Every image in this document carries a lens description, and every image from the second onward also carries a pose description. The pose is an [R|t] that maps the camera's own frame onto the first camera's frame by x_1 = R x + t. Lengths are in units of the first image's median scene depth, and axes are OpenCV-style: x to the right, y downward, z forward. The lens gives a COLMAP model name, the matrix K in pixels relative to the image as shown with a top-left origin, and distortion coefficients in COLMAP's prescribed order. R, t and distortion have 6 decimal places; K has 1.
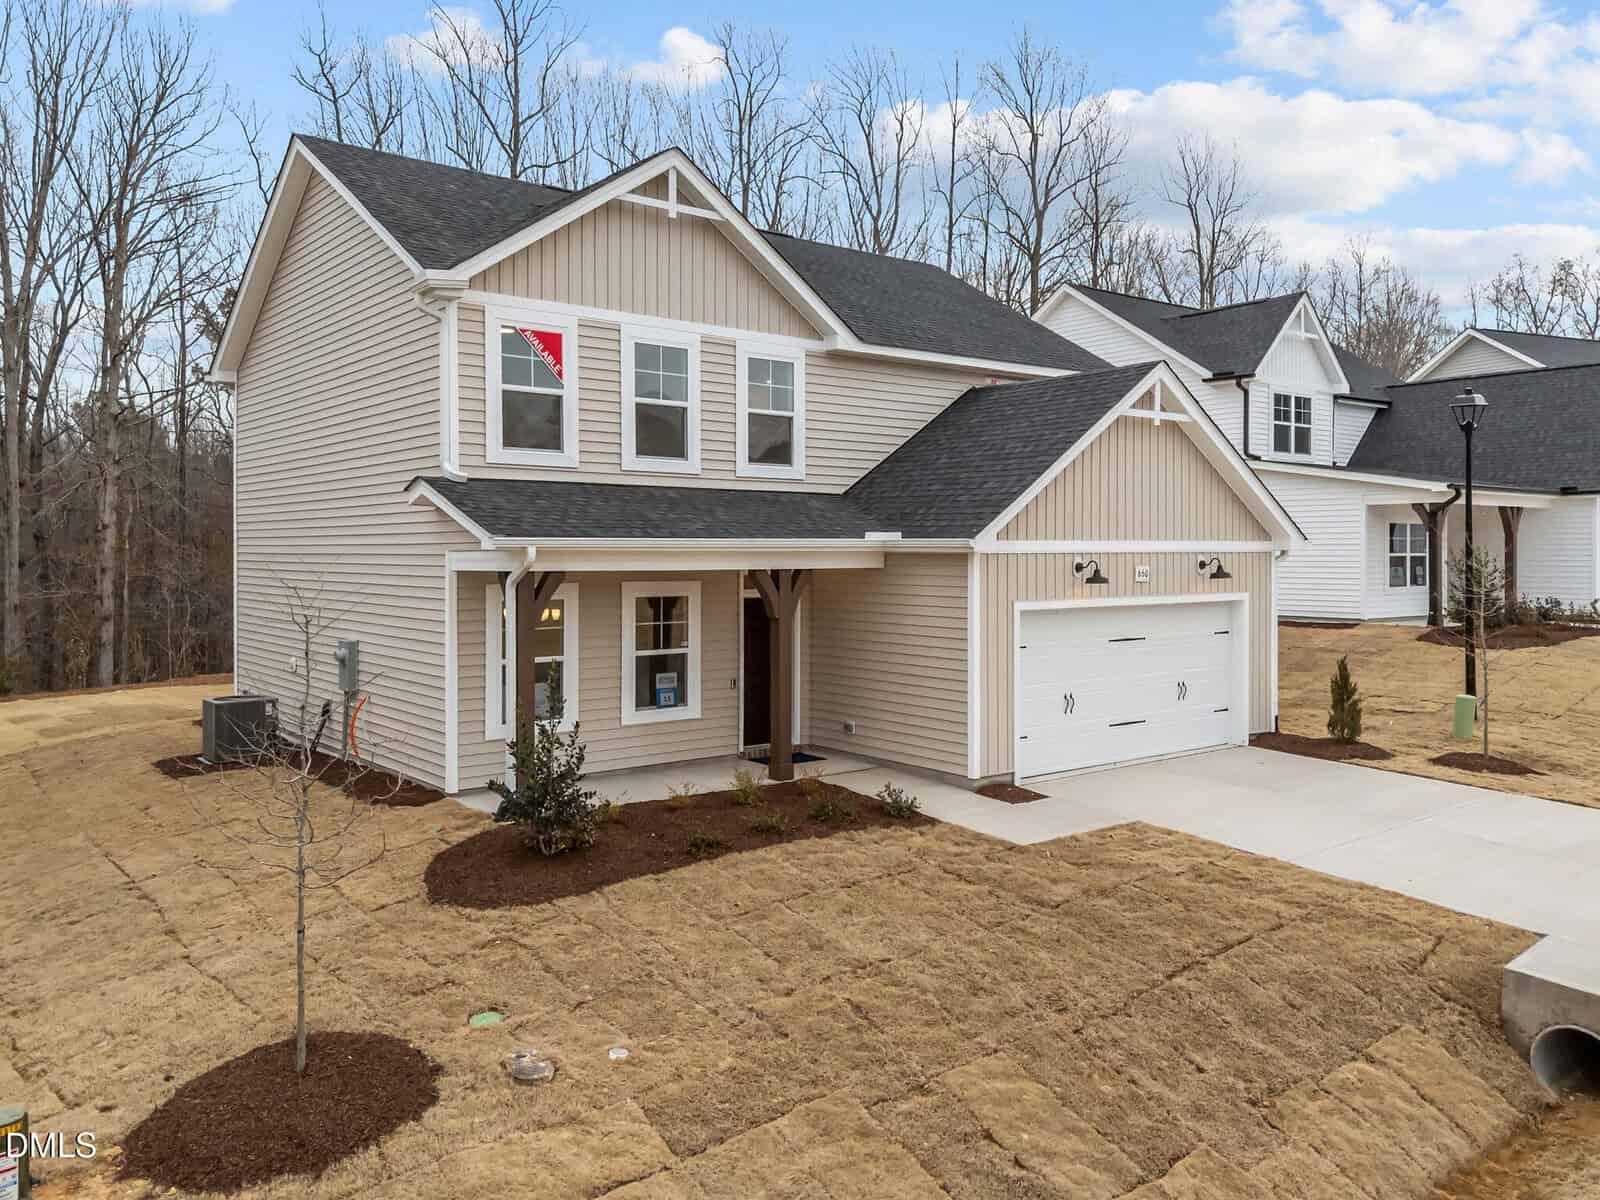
lens RADIAL K [[1193.1, 0, 773.6], [0, 1193.1, 552.5], [0, 0, 1]] dist [0.034854, -0.011014]
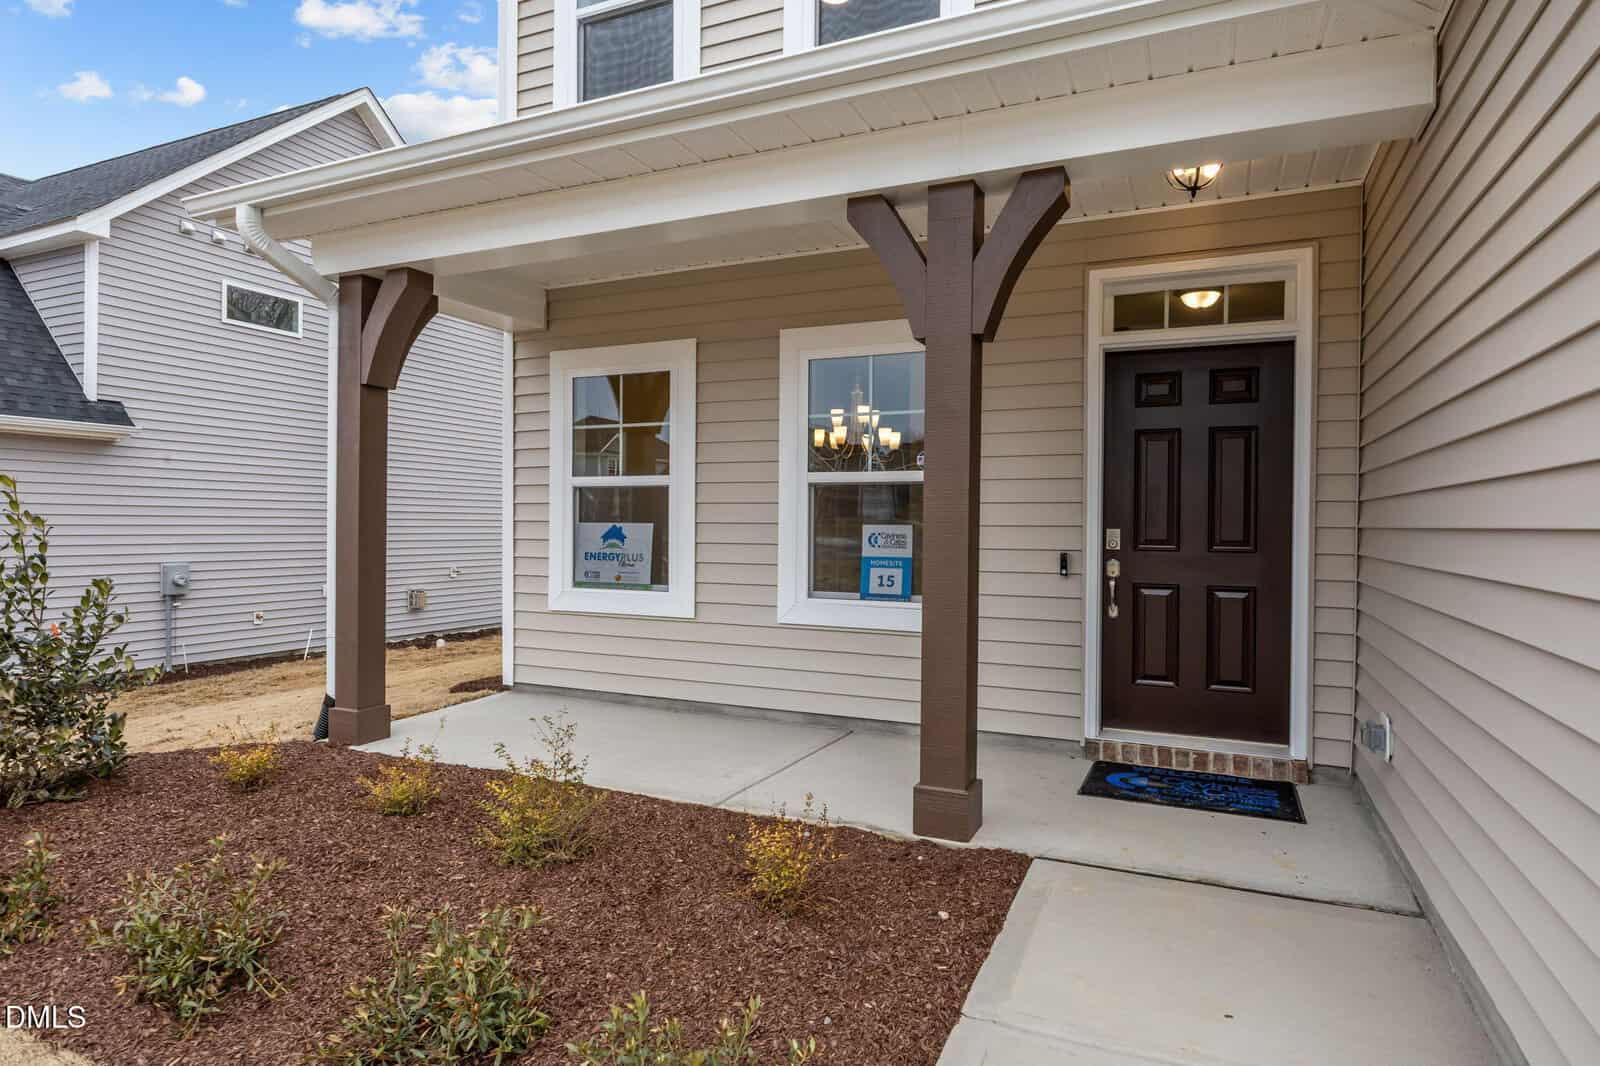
lens RADIAL K [[878.7, 0, 804.9], [0, 878.7, 530.7], [0, 0, 1]] dist [0.000845, -0.001531]
pose [[0.473675, 0.008690, -0.880657, 0.193449], [-0.011309, 0.999929, 0.003784, 0.103028], [0.880627, 0.008167, 0.473740, 0.817549]]
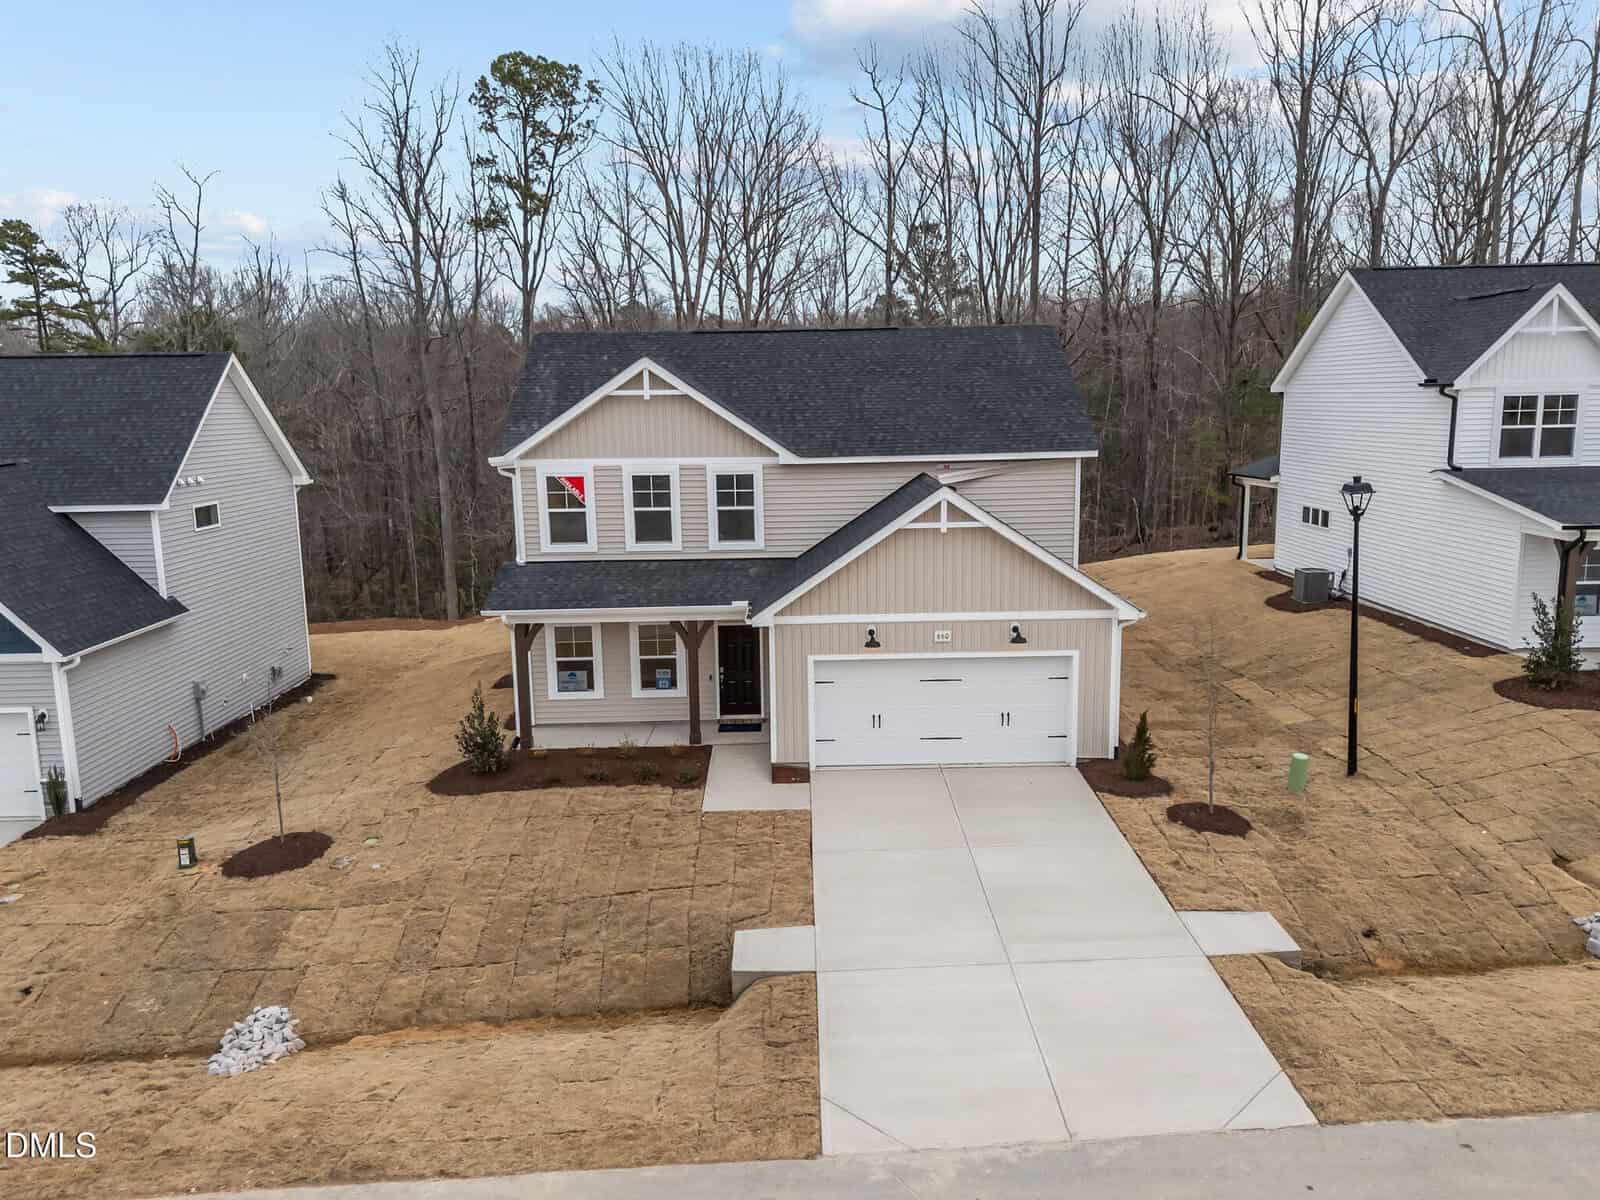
lens RADIAL K [[1130.9, 0, 809.0], [0, 1130.9, 580.2], [0, 0, 1]] dist [0.053547, -0.017211]
pose [[0.808895, 0.077048, -0.582883, 1.003056], [0.014699, 0.988417, 0.151052, -0.262306], [0.587770, -0.130753, 0.798392, -0.137574]]
